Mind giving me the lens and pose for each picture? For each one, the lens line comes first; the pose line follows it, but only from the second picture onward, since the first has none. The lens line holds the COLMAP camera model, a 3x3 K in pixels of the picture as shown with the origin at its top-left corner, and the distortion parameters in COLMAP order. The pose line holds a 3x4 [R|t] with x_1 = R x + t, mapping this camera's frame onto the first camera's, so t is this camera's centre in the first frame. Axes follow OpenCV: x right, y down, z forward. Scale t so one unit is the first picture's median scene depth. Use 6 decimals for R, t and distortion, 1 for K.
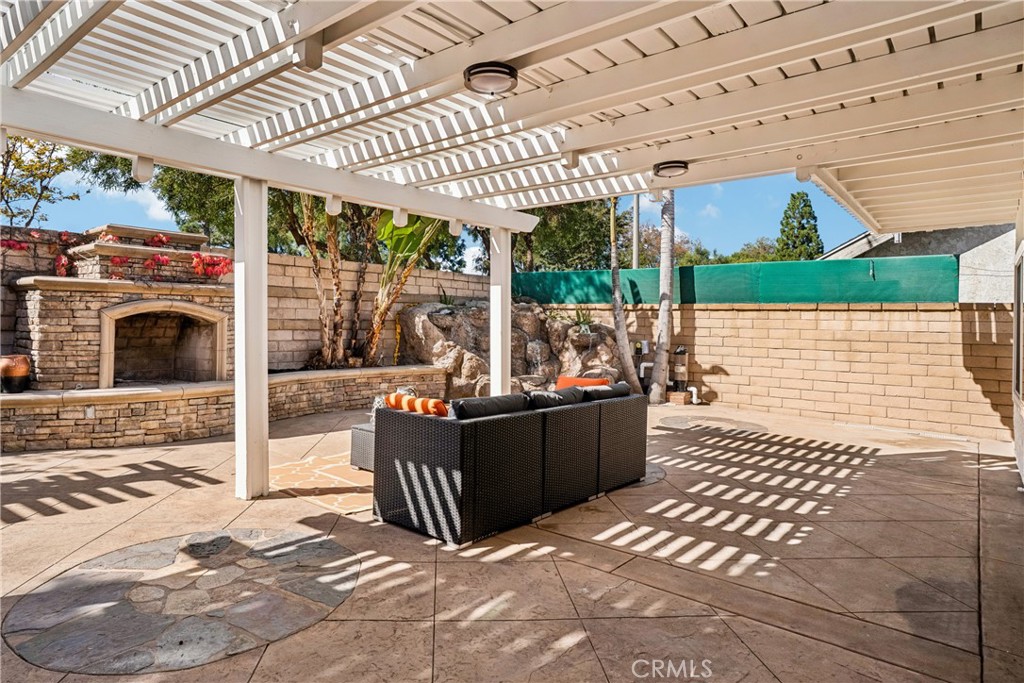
lens RADIAL K [[594.7, 0, 511.9], [0, 594.7, 326.6], [0, 0, 1]] dist [-0.021619, 0.005754]
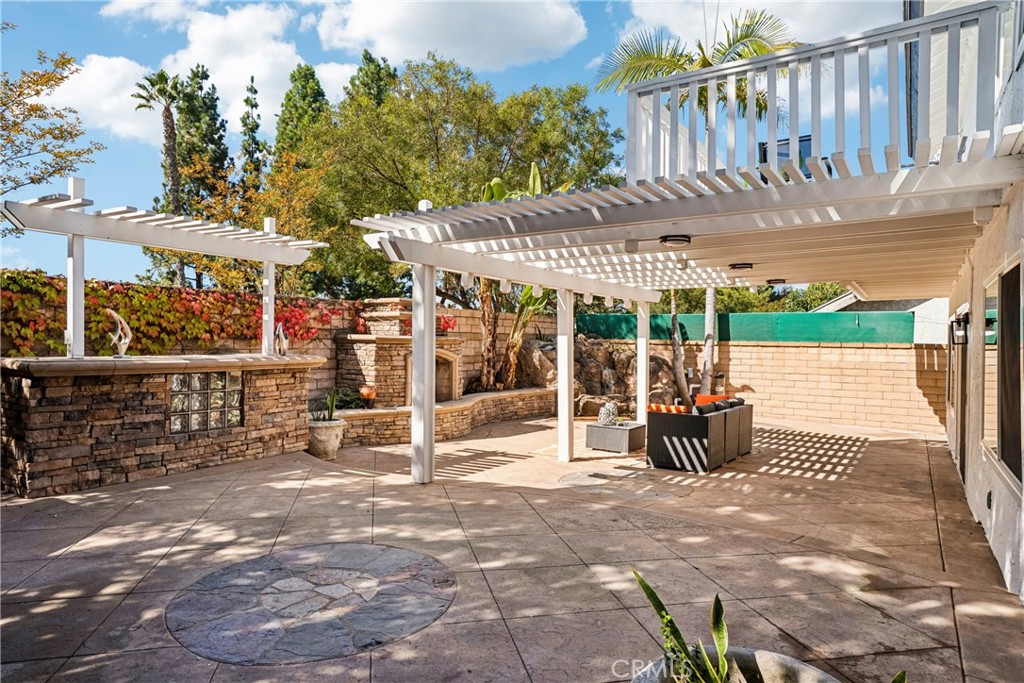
lens RADIAL K [[647.0, 0, 504.5], [0, 647.0, 356.8], [0, 0, 1]] dist [-0.002437, -0.003581]
pose [[0.994638, -0.005430, 0.103278, -0.406710], [0.003280, 0.999775, 0.020978, -0.039669], [-0.103369, -0.020527, 0.994431, -0.481369]]
